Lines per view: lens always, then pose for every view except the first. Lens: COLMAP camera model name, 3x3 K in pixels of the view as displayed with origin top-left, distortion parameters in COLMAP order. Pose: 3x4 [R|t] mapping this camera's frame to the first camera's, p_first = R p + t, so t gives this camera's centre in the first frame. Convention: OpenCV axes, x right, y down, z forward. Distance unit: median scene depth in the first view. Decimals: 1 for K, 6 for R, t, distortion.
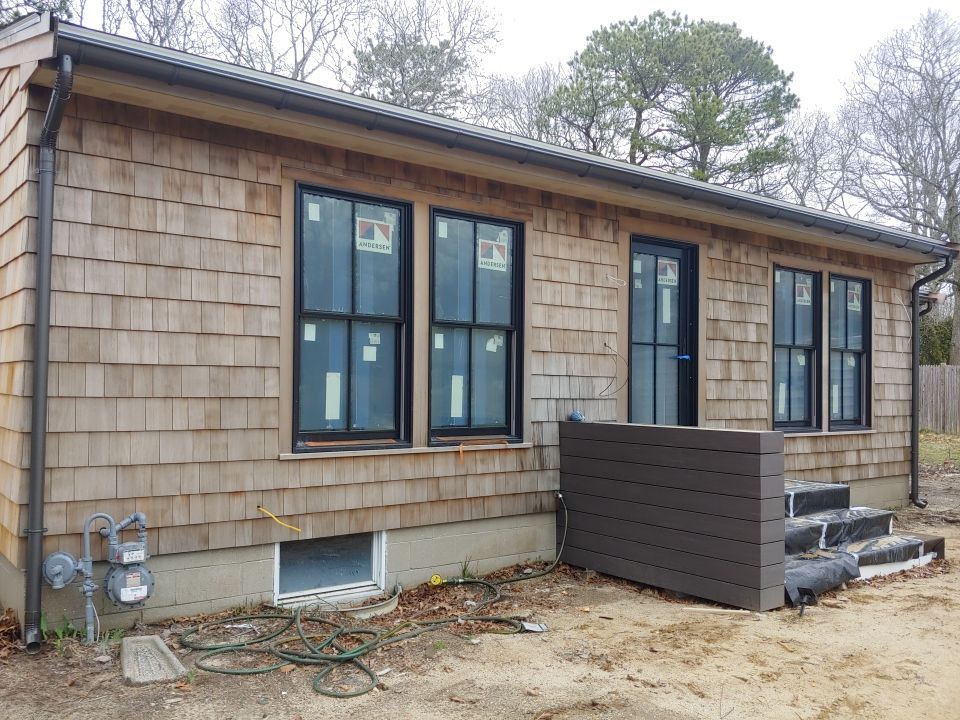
lens RADIAL K [[848.7, 0, 485.2], [0, 848.7, 370.6], [0, 0, 1]] dist [0.067950, -0.107760]
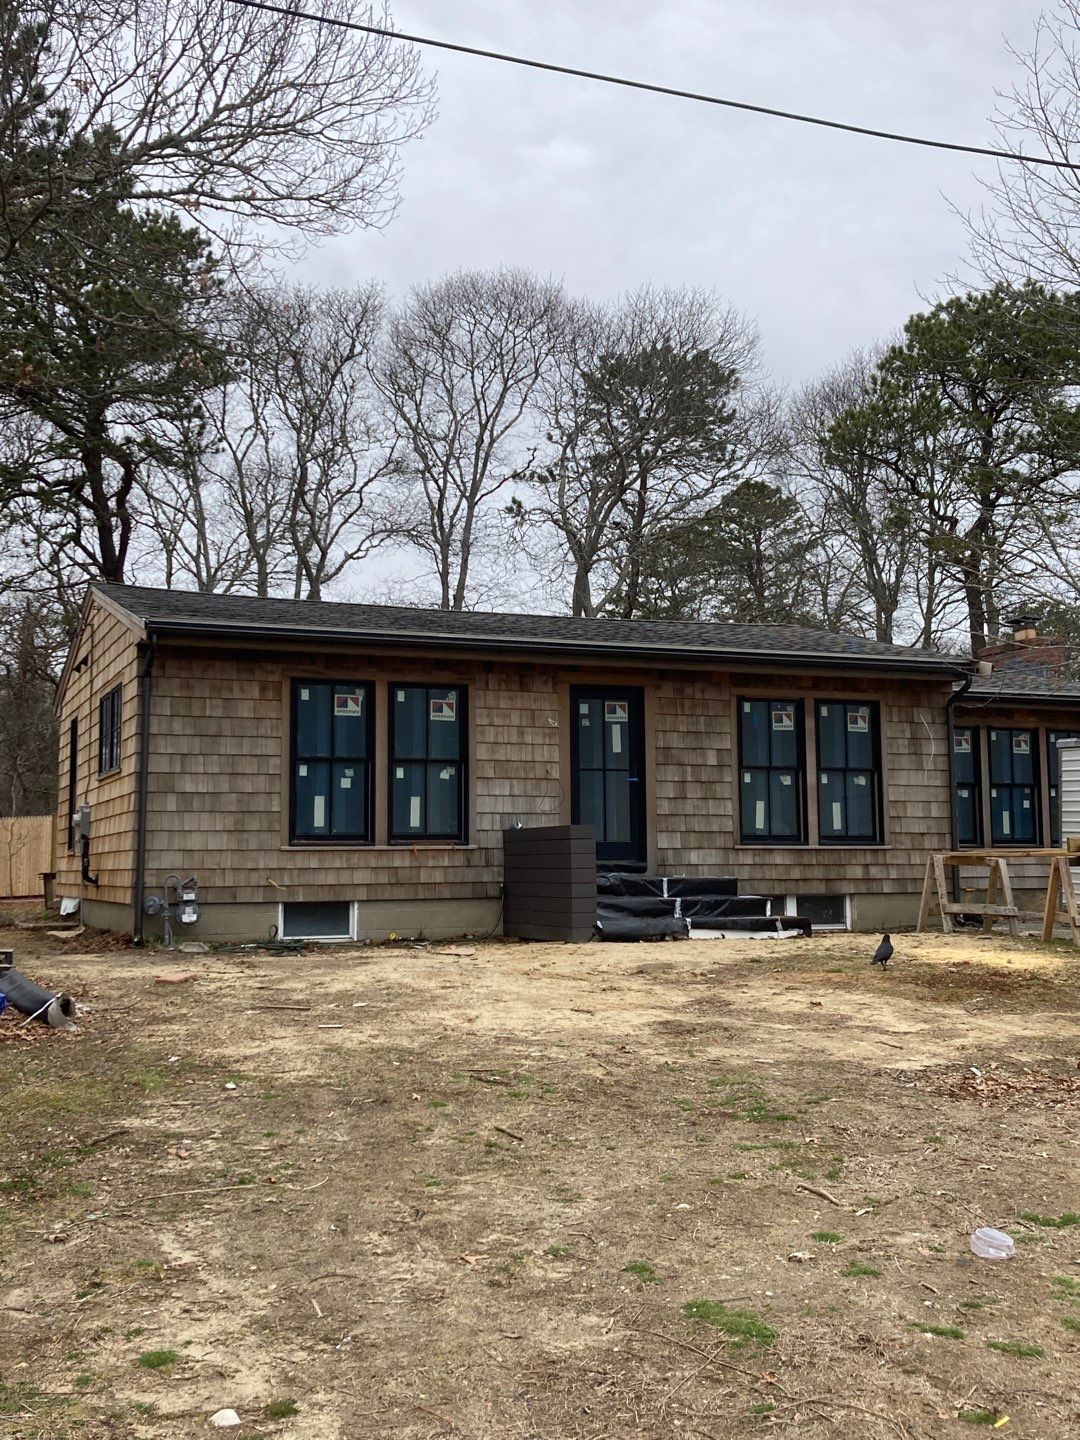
lens RADIAL K [[1605.0, 0, 587.5], [0, 1605.0, 682.5], [0, 0, 1]] dist [0.101452, 0.000000]
pose [[0.968981, -0.044991, -0.243004, 0.923634], [0.022341, 0.995210, -0.095173, 0.078777], [0.246122, 0.086792, 0.965345, -1.569141]]
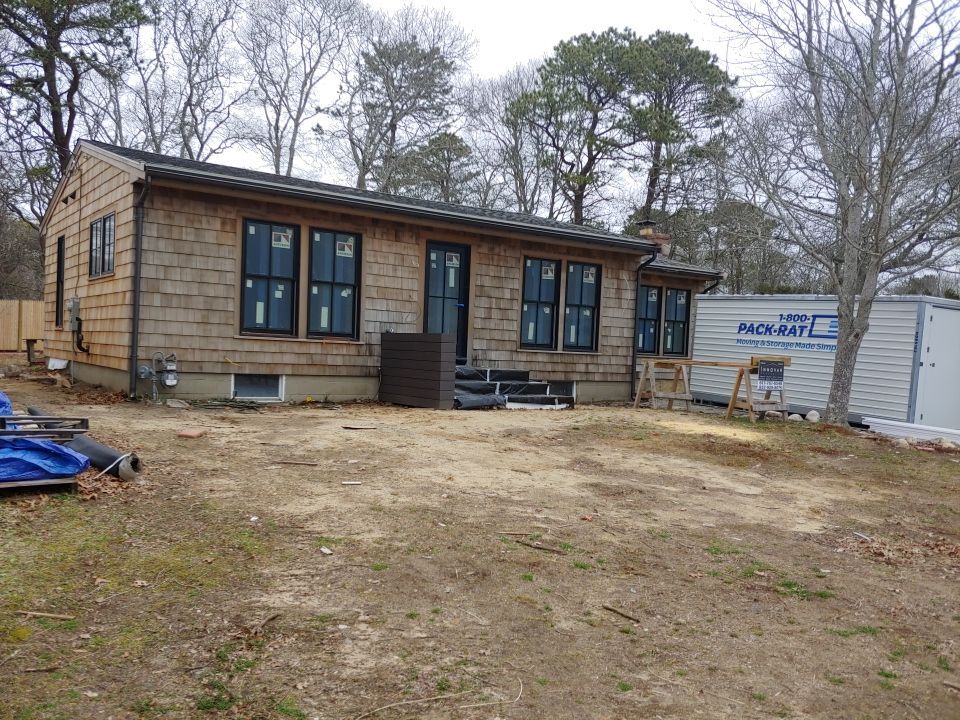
lens RADIAL K [[848.7, 0, 491.1], [0, 848.7, 376.5], [0, 0, 1]] dist [0.067950, -0.107760]
pose [[0.998724, 0.034827, -0.036571, 0.471045], [-0.032956, 0.998177, 0.050571, 0.058626], [0.038265, -0.049302, 0.998051, -1.118903]]
